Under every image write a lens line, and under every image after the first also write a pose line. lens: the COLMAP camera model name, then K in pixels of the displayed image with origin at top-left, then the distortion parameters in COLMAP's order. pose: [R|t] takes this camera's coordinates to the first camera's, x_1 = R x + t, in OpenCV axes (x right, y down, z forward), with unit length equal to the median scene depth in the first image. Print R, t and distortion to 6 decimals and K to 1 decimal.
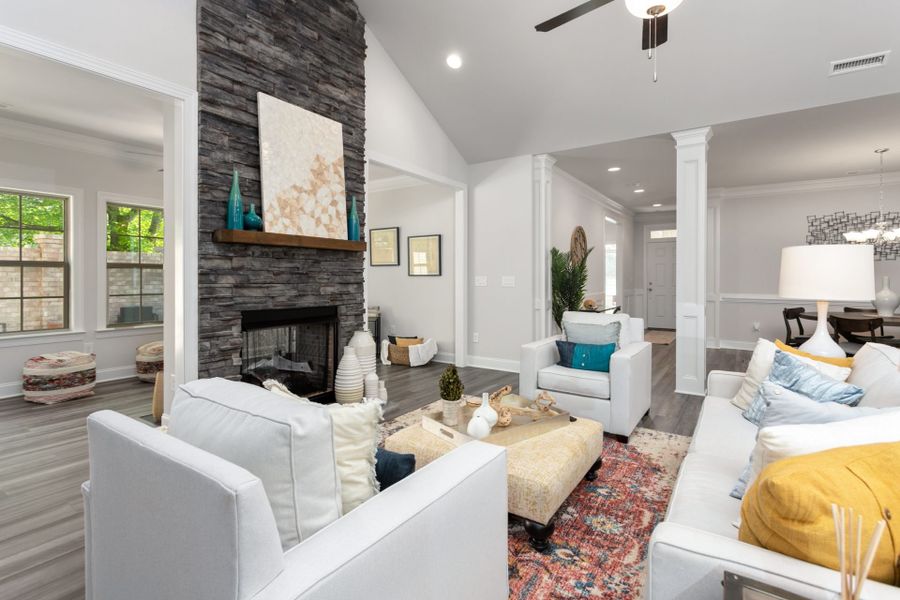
lens RADIAL K [[433.6, 0, 443.1], [0, 433.6, 278.0], [0, 0, 1]] dist [-0.001056, 0.003235]
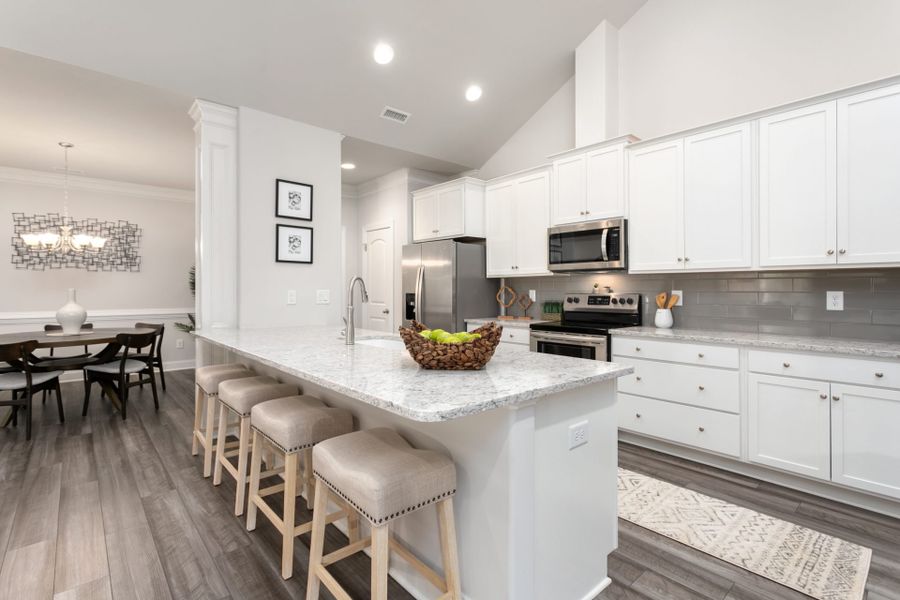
lens RADIAL K [[427.2, 0, 448.0], [0, 427.2, 287.1], [0, 0, 1]] dist [0.000031, 0.002544]
pose [[0.244121, -0.000499, 0.969745, 0.499982], [0.003498, 0.999994, -0.000366, -0.003273], [-0.969738, 0.003481, 0.244121, 0.052063]]
